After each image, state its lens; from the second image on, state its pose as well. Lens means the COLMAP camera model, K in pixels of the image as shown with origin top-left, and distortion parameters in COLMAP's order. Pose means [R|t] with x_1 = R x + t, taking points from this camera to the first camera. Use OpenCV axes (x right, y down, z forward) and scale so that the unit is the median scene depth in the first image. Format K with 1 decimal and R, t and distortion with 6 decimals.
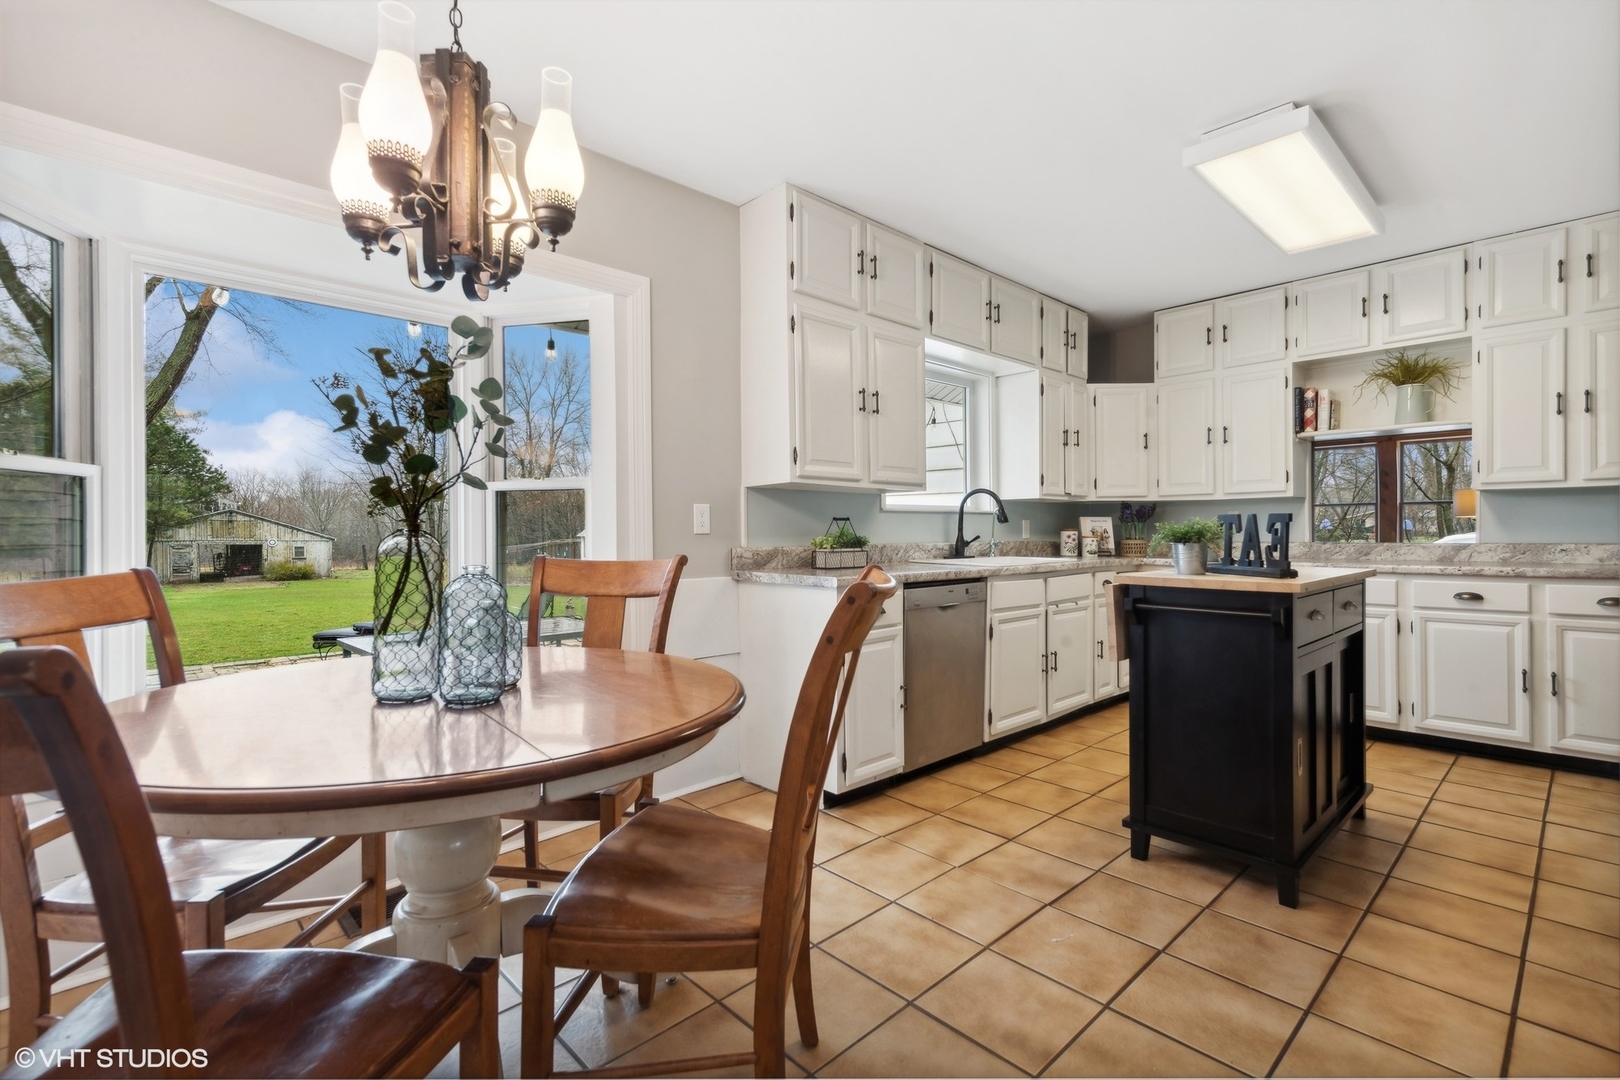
lens RADIAL K [[734.4, 0, 807.7], [0, 734.4, 532.8], [0, 0, 1]] dist [0.022709, -0.007105]
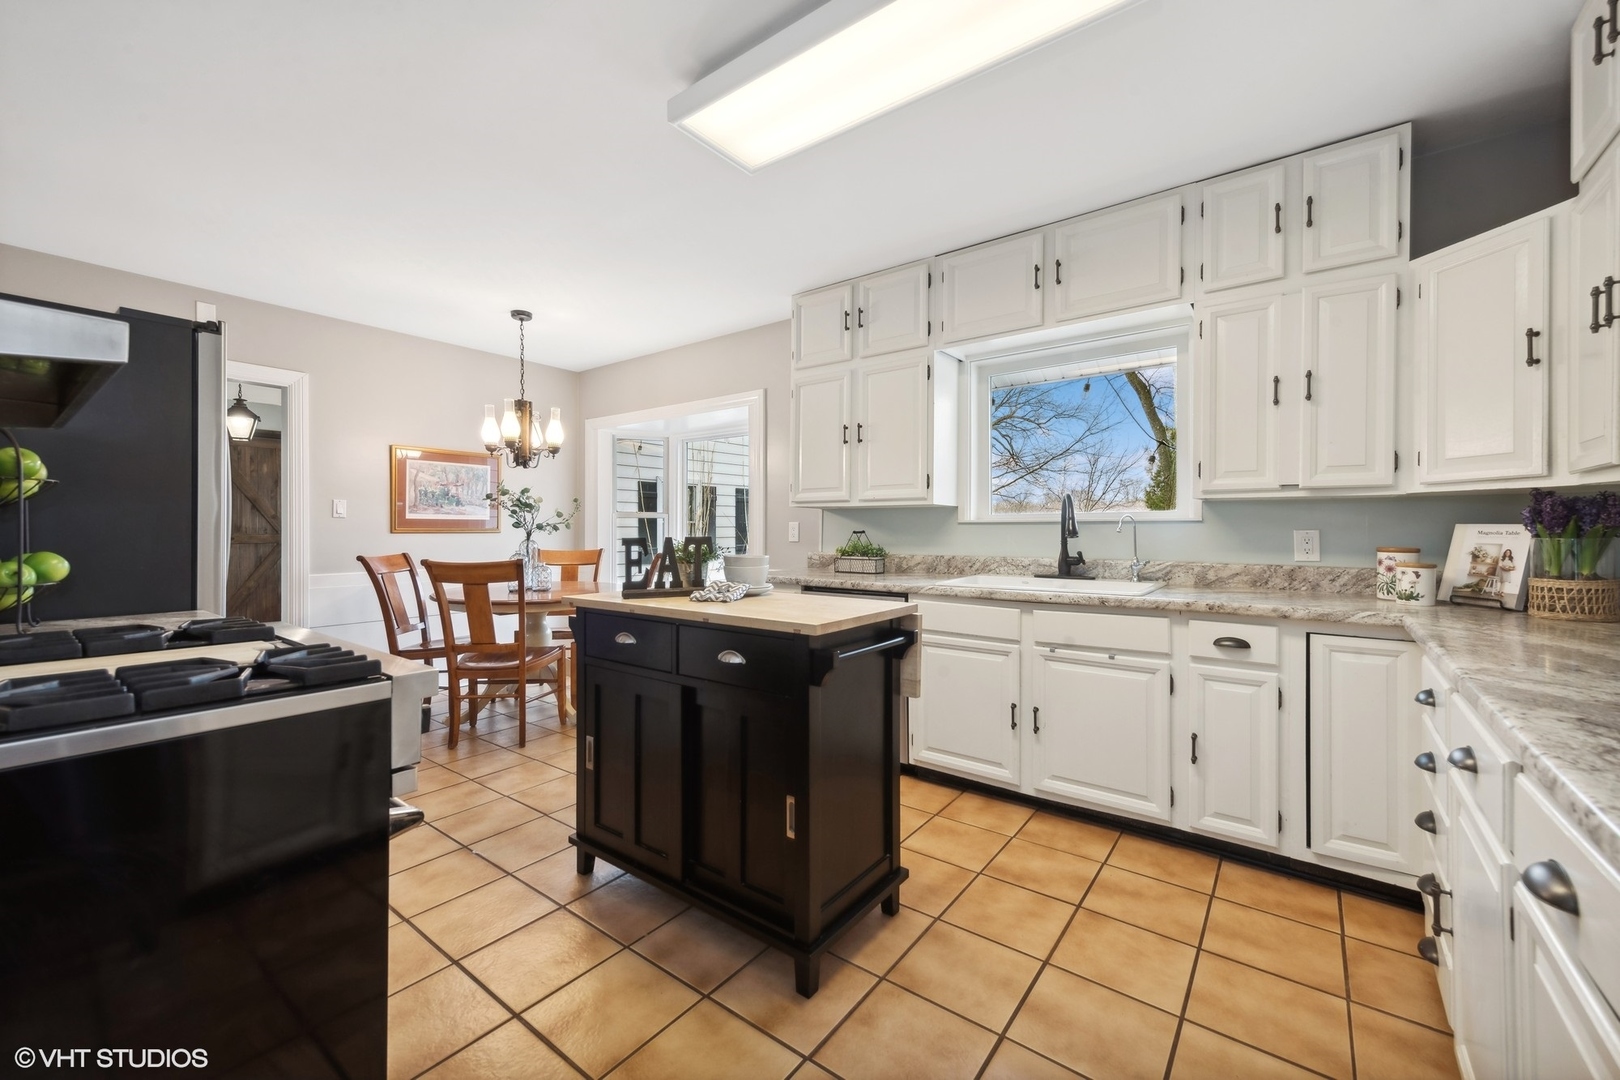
lens RADIAL K [[635.7, 0, 806.4], [0, 635.7, 529.7], [0, 0, 1]] dist [0.009650, -0.002118]
pose [[0.166175, 0.006128, -0.986077, 1.072744], [-0.001696, 0.999981, 0.005928, -0.029022], [0.986095, 0.000687, 0.166183, 0.745192]]
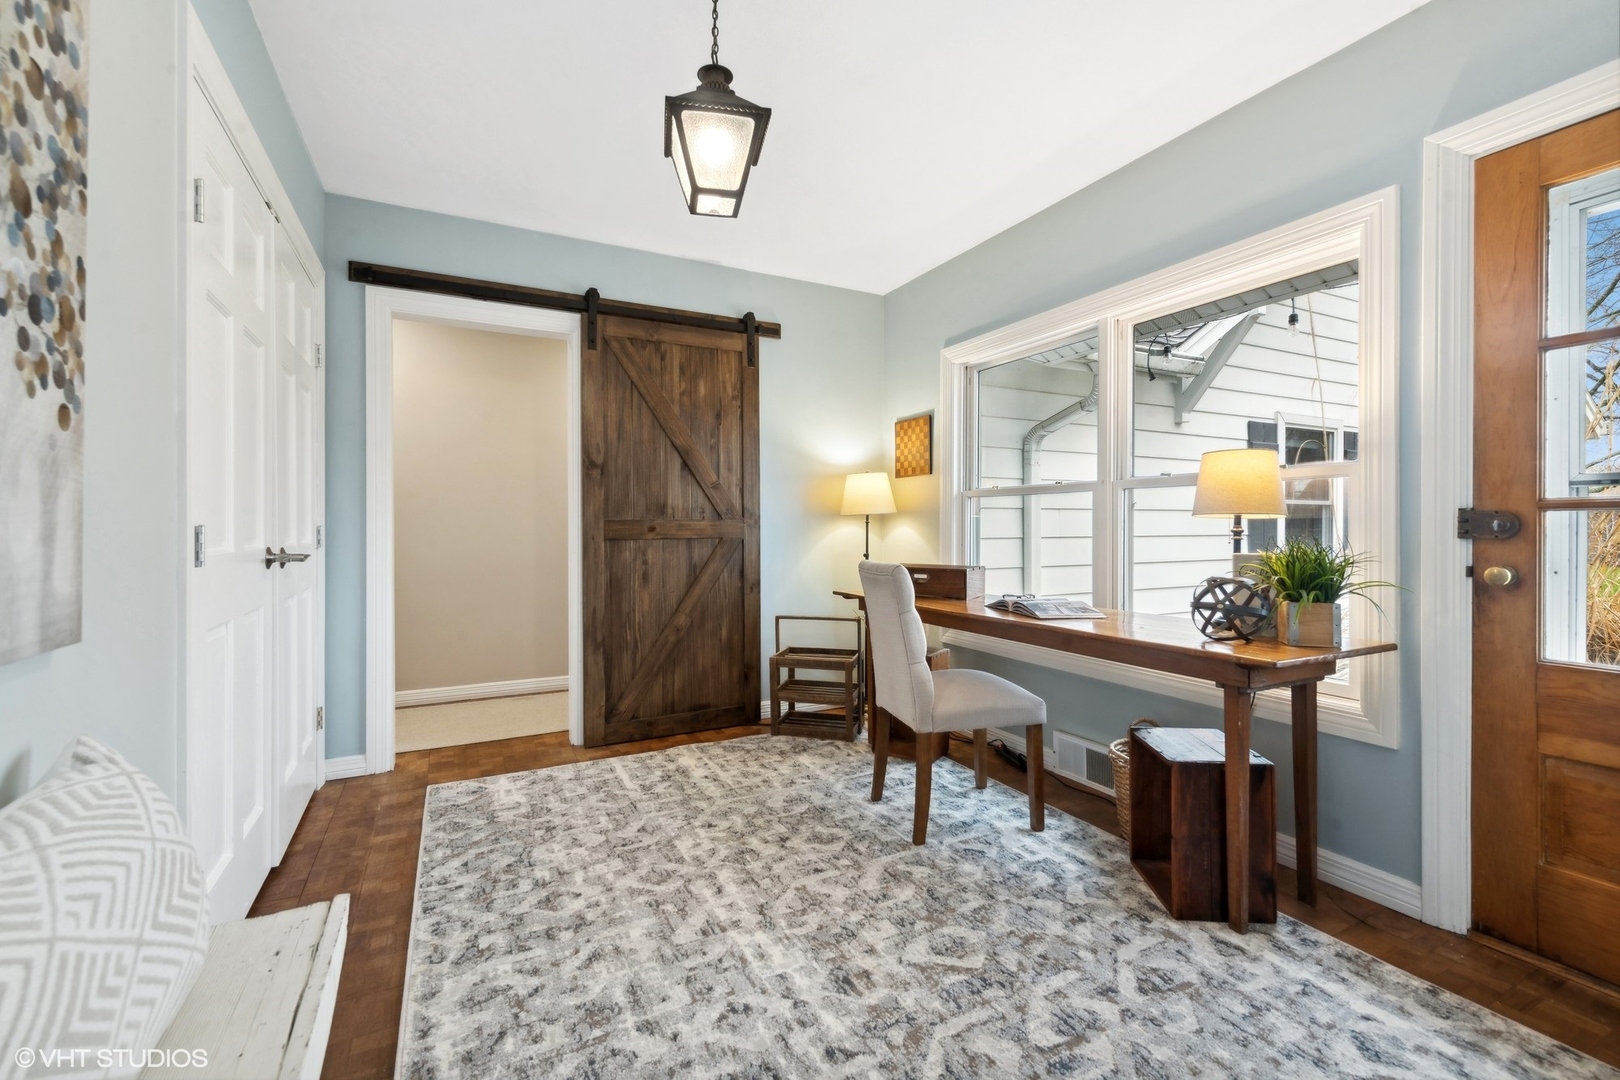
lens RADIAL K [[693.9, 0, 814.2], [0, 693.9, 525.2], [0, 0, 1]] dist [0.012448, -0.000306]
pose [[-0.275745, 0.004527, -0.961220, -0.241457], [0.001050, 0.999990, 0.004409, 0.003698], [0.961230, 0.000207, -0.275747, -0.161706]]
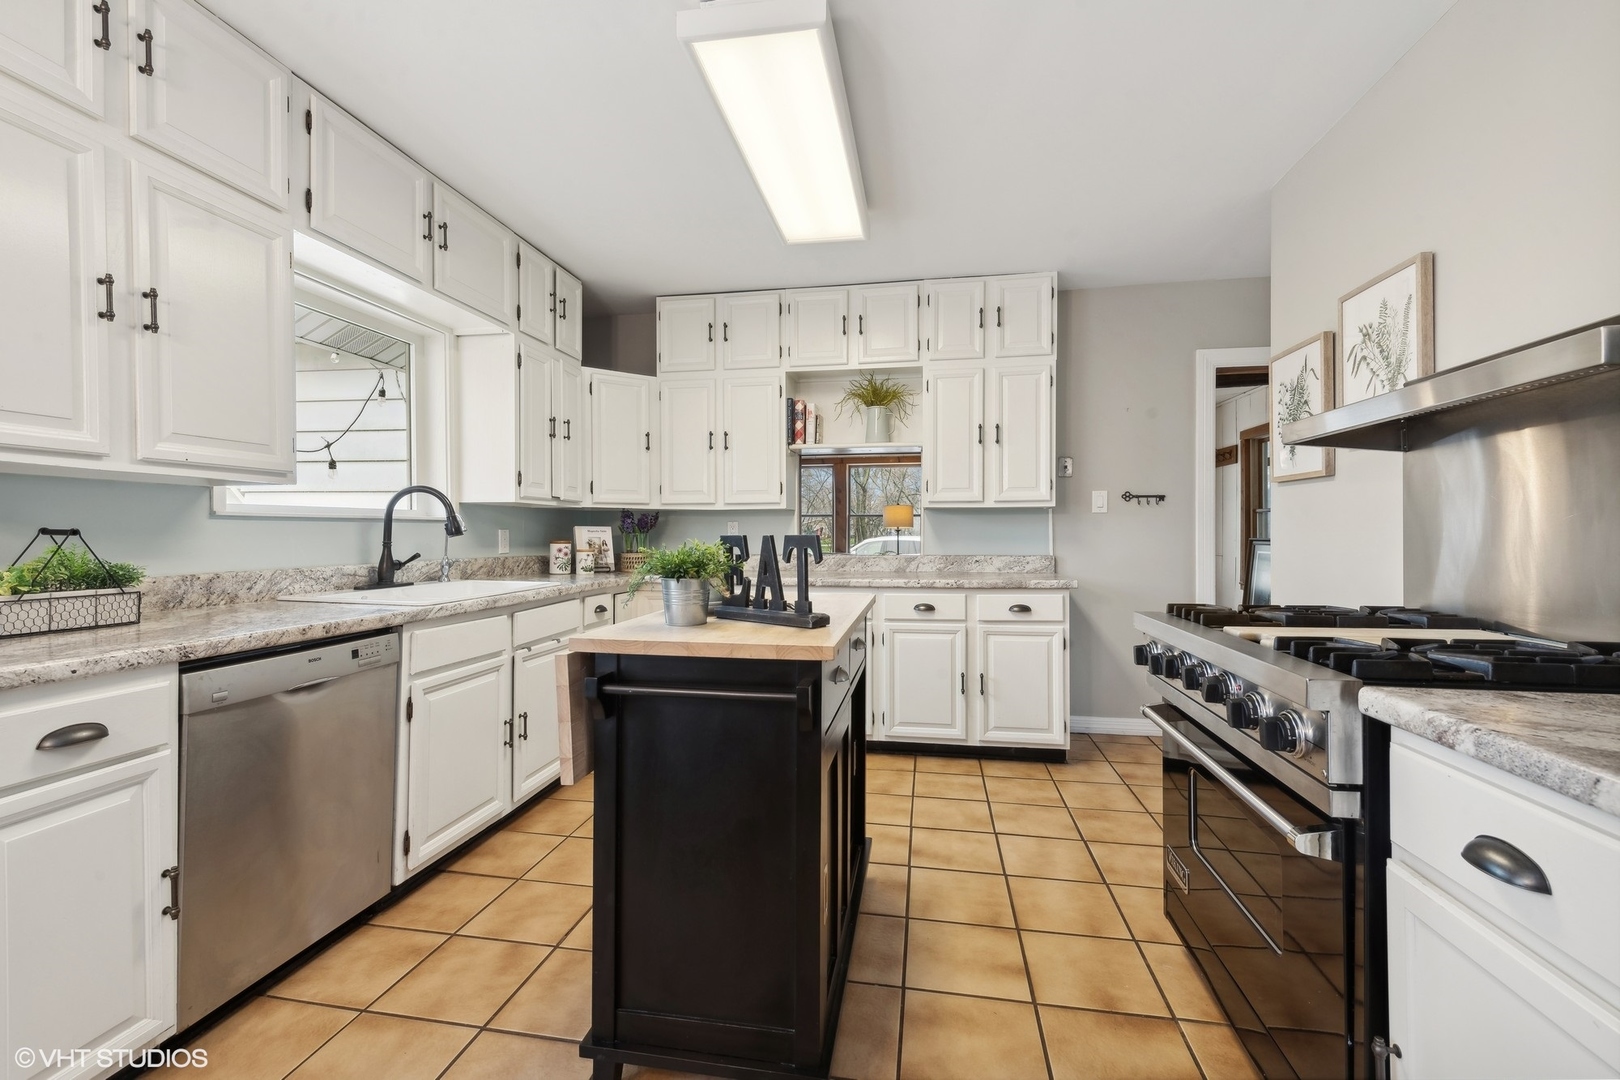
lens RADIAL K [[688.3, 0, 809.5], [0, 688.3, 535.2], [0, 0, 1]] dist [0.016290, -0.005430]
pose [[0.801607, 0.002348, 0.597846, 0.172622], [-0.003325, 0.999994, 0.000531, -0.018567], [-0.597842, -0.002414, 0.801611, 0.318957]]
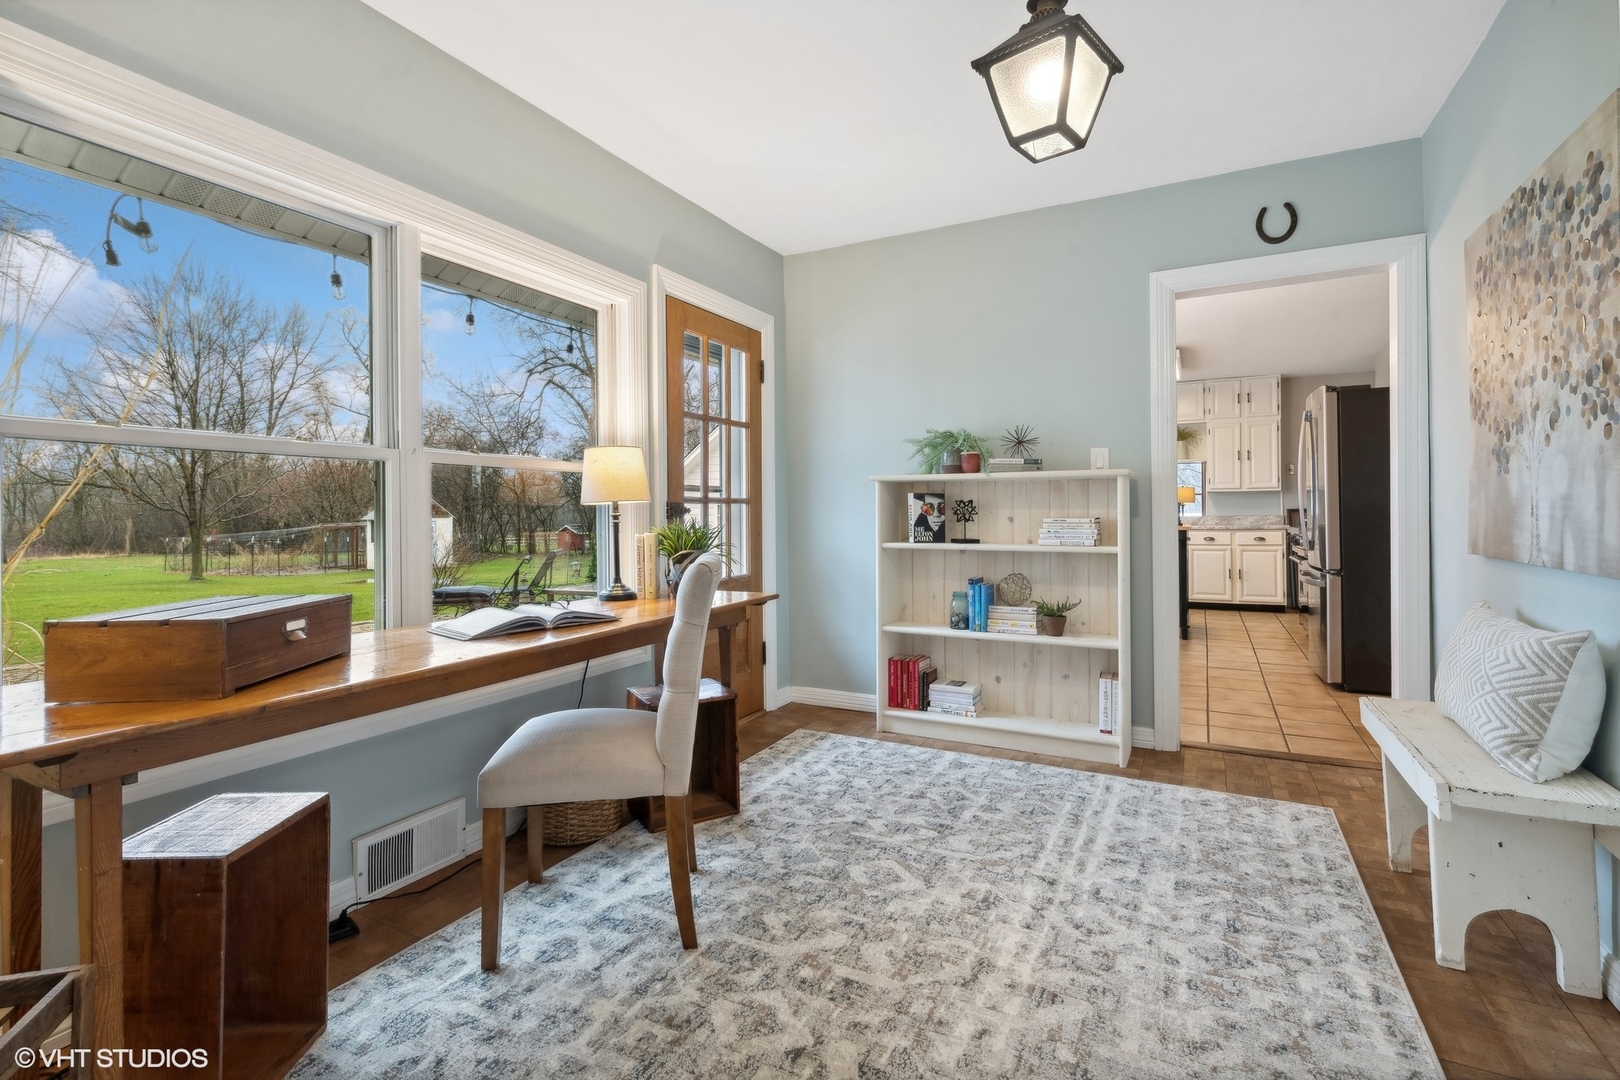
lens RADIAL K [[760.5, 0, 801.1], [0, 760.5, 510.1], [0, 0, 1]] dist [0.002038, -0.000358]
pose [[0.946918, 0.000563, 0.321474, -1.075458], [0.002135, 0.999965, -0.008040, 0.014038], [-0.321467, 0.008300, 0.946884, -0.828306]]
